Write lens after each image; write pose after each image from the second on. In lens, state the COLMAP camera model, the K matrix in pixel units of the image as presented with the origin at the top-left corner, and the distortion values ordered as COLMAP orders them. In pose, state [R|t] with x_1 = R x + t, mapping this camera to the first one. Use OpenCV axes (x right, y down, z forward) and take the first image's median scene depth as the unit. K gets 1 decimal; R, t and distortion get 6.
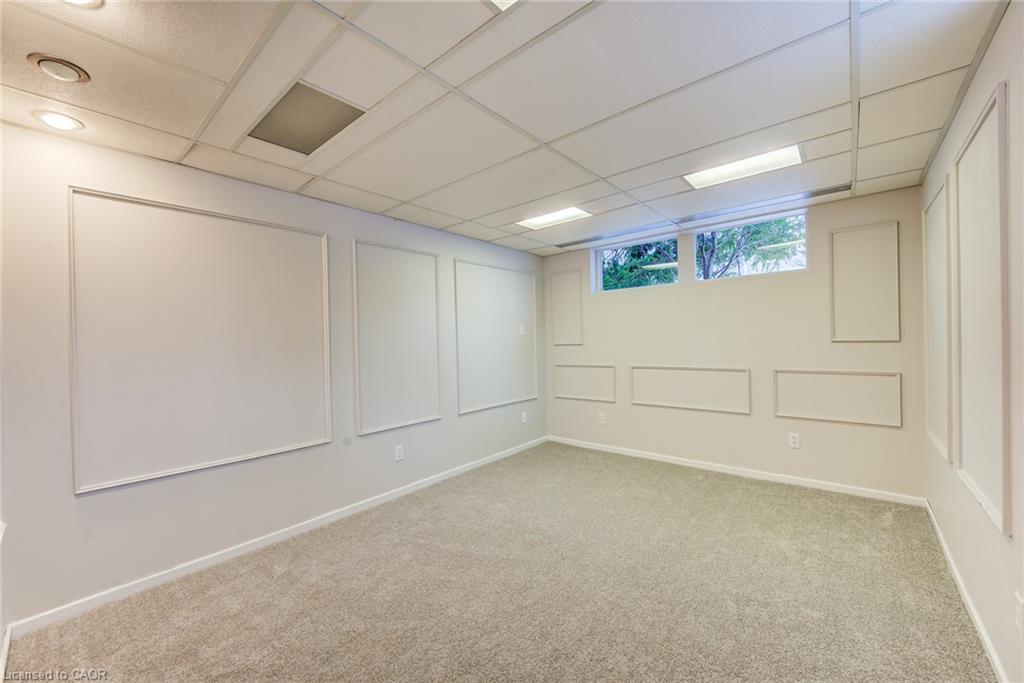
lens RADIAL K [[401.9, 0, 506.6], [0, 401.9, 342.8], [0, 0, 1]] dist [-0.007911, 0.000869]
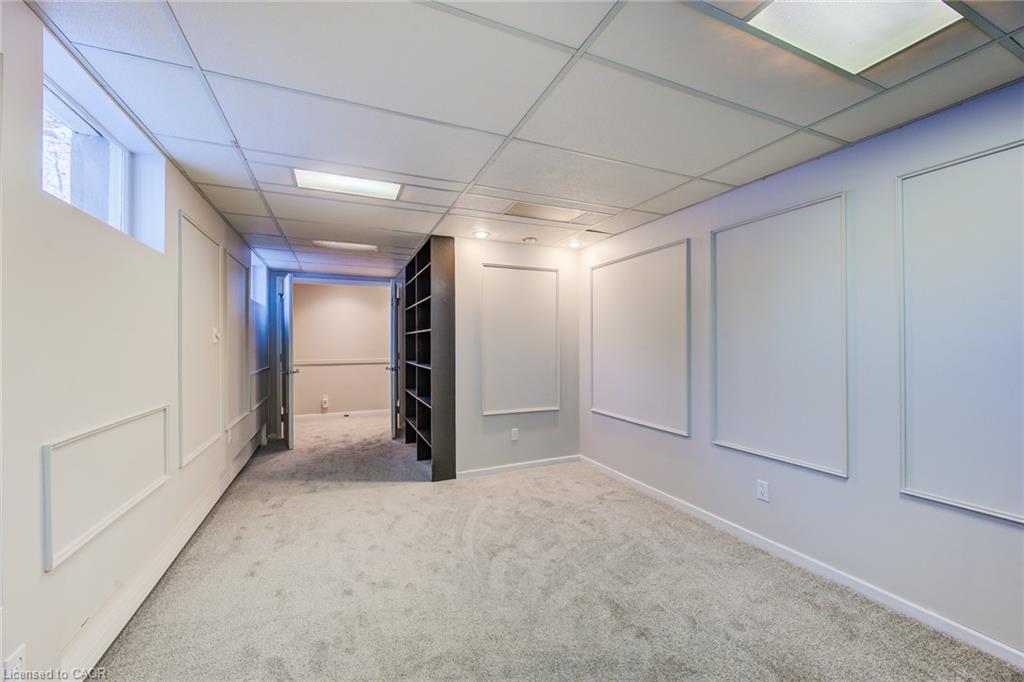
lens RADIAL K [[401.9, 0, 510.4], [0, 401.9, 340.9], [0, 0, 1]] dist [-0.007911, 0.000869]
pose [[-0.441061, 0.015663, -0.897340, 0.692994], [0.005601, 0.999876, 0.014700, -0.020858], [0.897460, 0.001457, -0.441094, 1.034071]]
